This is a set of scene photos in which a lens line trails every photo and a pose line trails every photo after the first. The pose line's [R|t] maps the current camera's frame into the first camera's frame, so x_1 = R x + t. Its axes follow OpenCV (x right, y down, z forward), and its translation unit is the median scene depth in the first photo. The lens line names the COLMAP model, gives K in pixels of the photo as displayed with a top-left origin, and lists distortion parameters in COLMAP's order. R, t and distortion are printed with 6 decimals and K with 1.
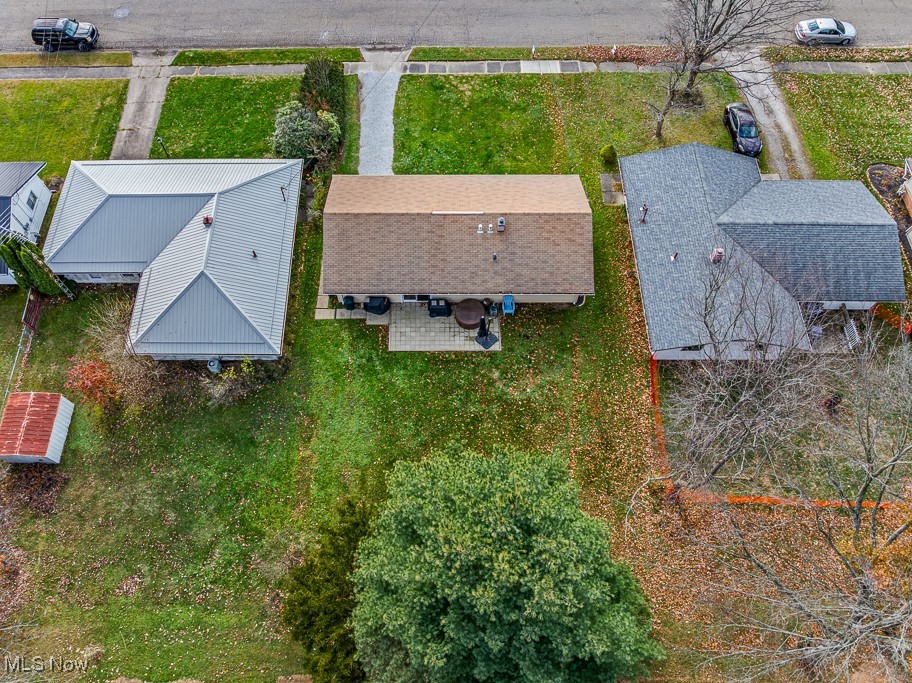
lens RADIAL K [[673.7, 0, 442.3], [0, 673.7, 342.7], [0, 0, 1]] dist [-0.029372, -0.002930]
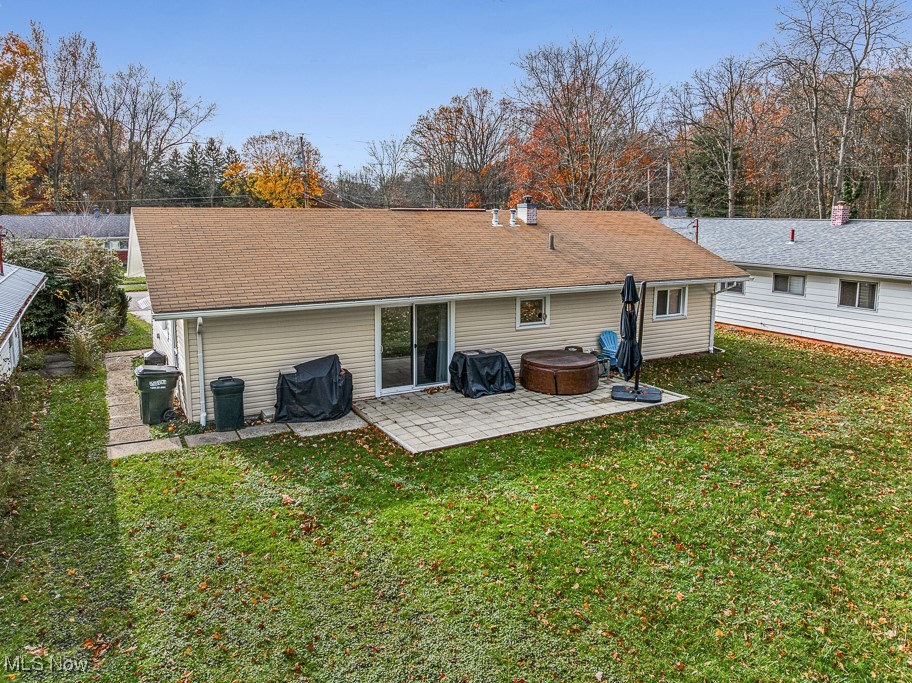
lens RADIAL K [[639.1, 0, 456.0], [0, 639.1, 341.5], [0, 0, 1]] dist [-0.003789, -0.039031]
pose [[0.876706, -0.094706, 0.471611, -0.182808], [0.424824, 0.612328, -0.666767, 0.167276], [-0.225634, 0.784911, 0.577065, 0.783540]]
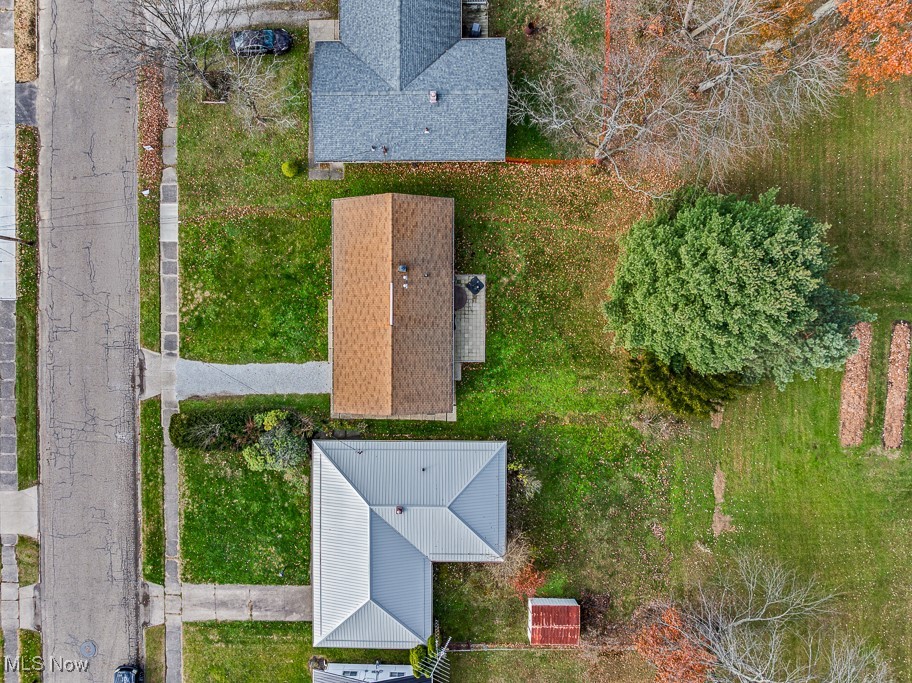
lens RADIAL K [[639.1, 0, 456.0], [0, 639.1, 341.5], [0, 0, 1]] dist [-0.003789, -0.039031]
pose [[0.009515, -0.999910, 0.009422, -0.051496], [0.904784, 0.012621, 0.425685, -0.546724], [-0.425765, 0.004475, 0.904823, -0.083496]]
